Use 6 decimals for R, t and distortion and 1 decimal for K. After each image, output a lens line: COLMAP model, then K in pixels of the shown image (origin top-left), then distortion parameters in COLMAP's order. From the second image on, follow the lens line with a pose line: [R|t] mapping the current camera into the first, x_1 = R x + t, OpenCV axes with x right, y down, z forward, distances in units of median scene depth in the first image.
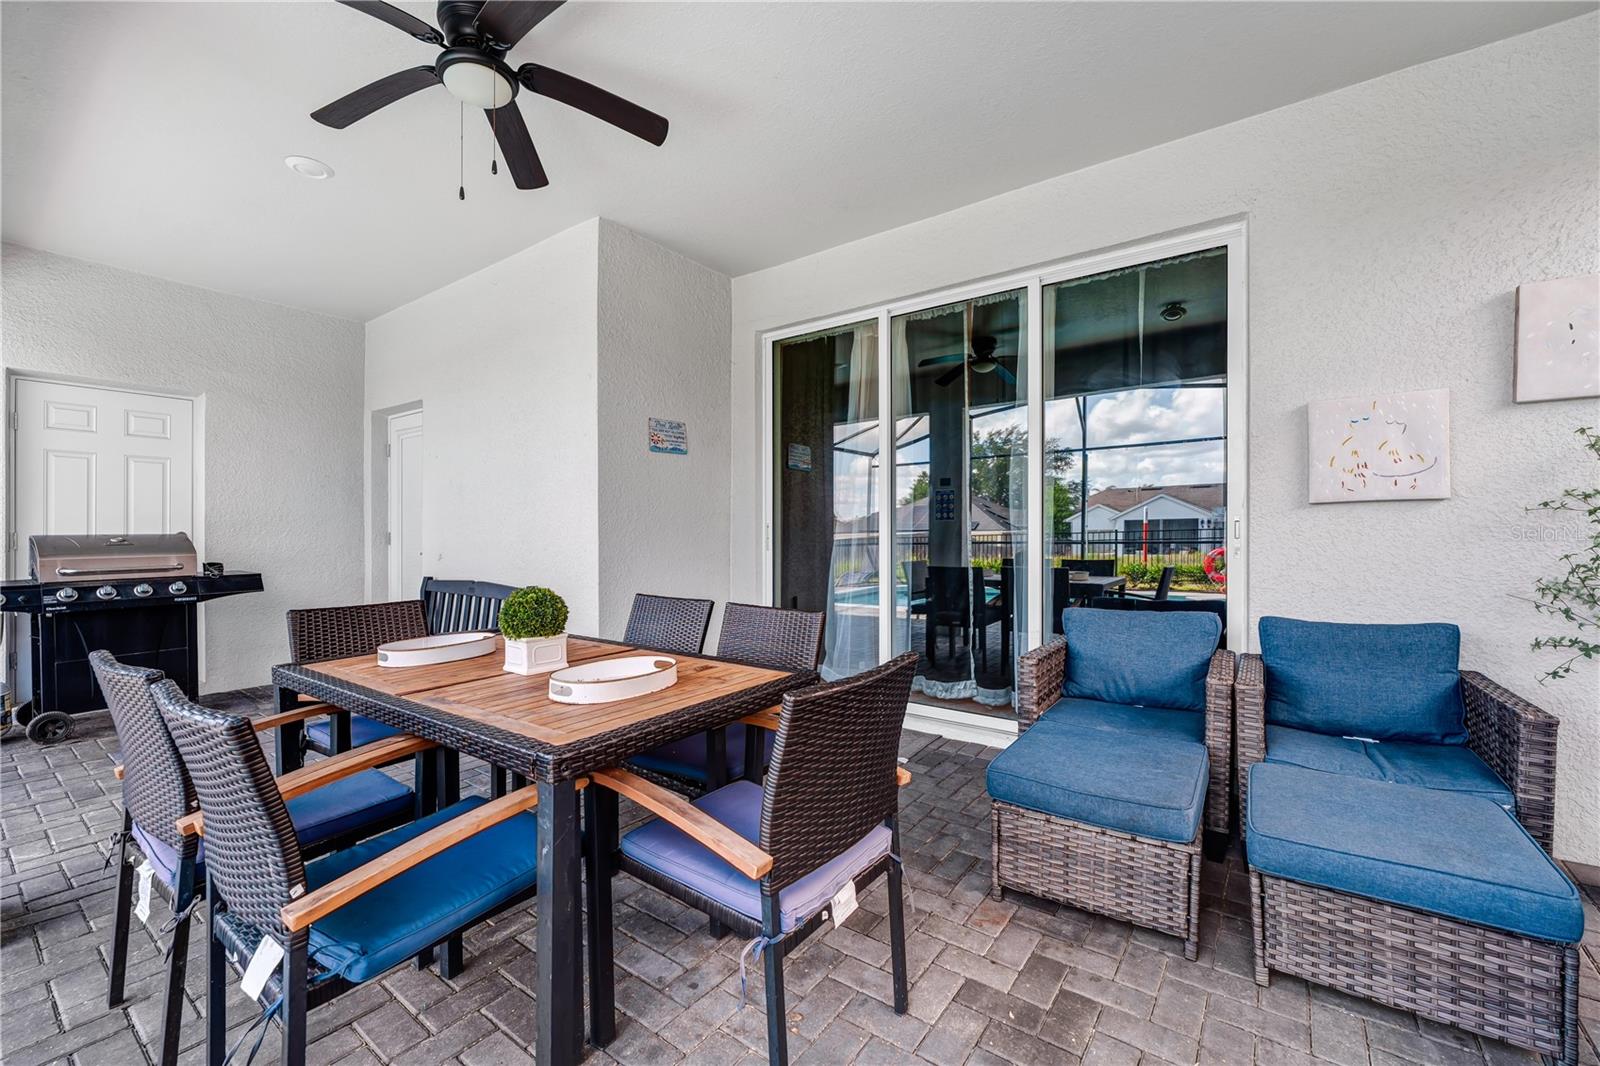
lens RADIAL K [[651.3, 0, 807.5], [0, 651.3, 530.2], [0, 0, 1]] dist [-0.000747, -0.000270]
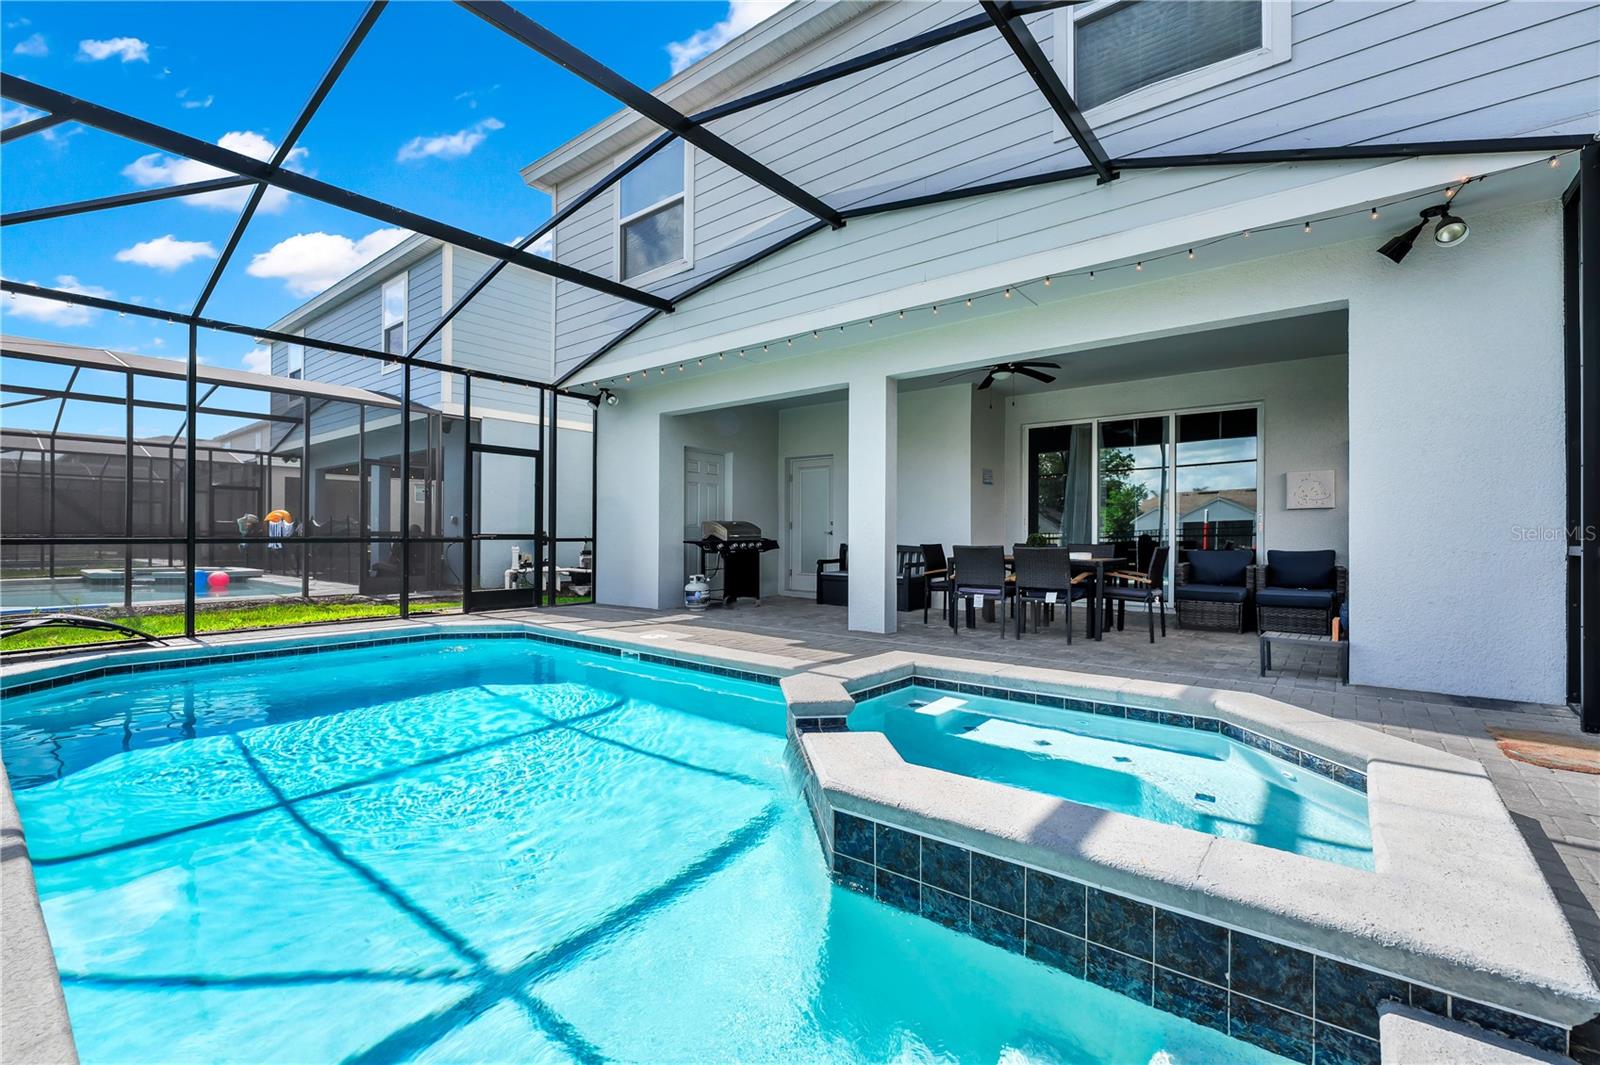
lens RADIAL K [[656.1, 0, 794.2], [0, 656.1, 532.9], [0, 0, 1]] dist [0.002205, 0.000047]
pose [[0.998066, 0.007754, -0.061670, -1.114699], [-0.007795, 0.999970, -0.000418, 0.075702], [0.061664, 0.000898, 0.998097, -1.871954]]
